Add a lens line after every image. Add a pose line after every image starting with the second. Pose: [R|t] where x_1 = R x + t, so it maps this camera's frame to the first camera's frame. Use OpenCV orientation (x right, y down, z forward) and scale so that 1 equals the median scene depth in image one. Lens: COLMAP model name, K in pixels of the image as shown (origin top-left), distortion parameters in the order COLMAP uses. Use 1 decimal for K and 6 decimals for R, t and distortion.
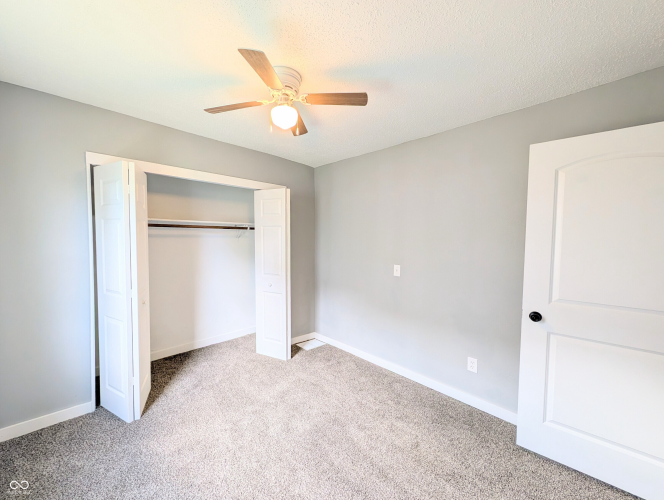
lens RADIAL K [[257.0, 0, 330.1], [0, 257.0, 248.7], [0, 0, 1]] dist [0.001922, 0.000182]
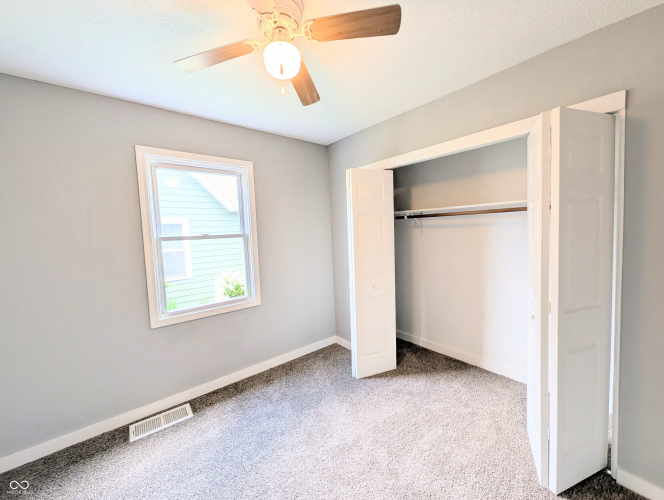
lens RADIAL K [[257.0, 0, 330.1], [0, 257.0, 248.7], [0, 0, 1]] dist [0.001922, 0.000182]
pose [[-0.077927, 0.065332, -0.994816, 0.343483], [-0.008673, 0.997768, 0.066205, -0.029389], [0.996921, 0.013788, -0.077187, 0.734562]]
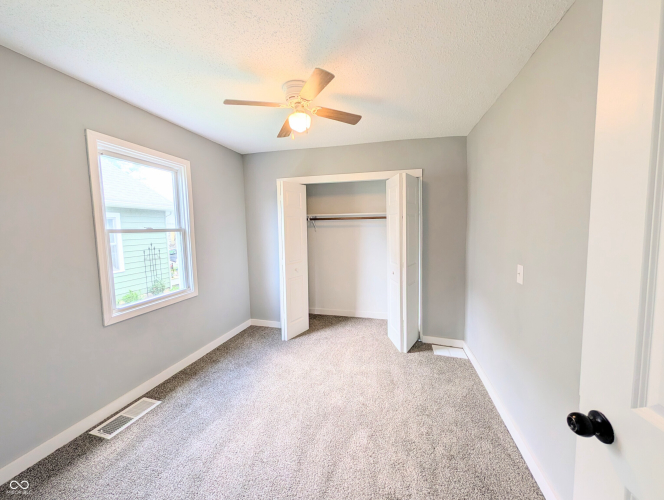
lens RADIAL K [[257.0, 0, 330.1], [0, 257.0, 248.7], [0, 0, 1]] dist [0.001922, 0.000182]
pose [[0.516516, 0.051851, -0.854706, 0.571598], [-0.018160, 0.998604, 0.049606, 0.000483], [0.856085, -0.010101, 0.516736, 0.311508]]
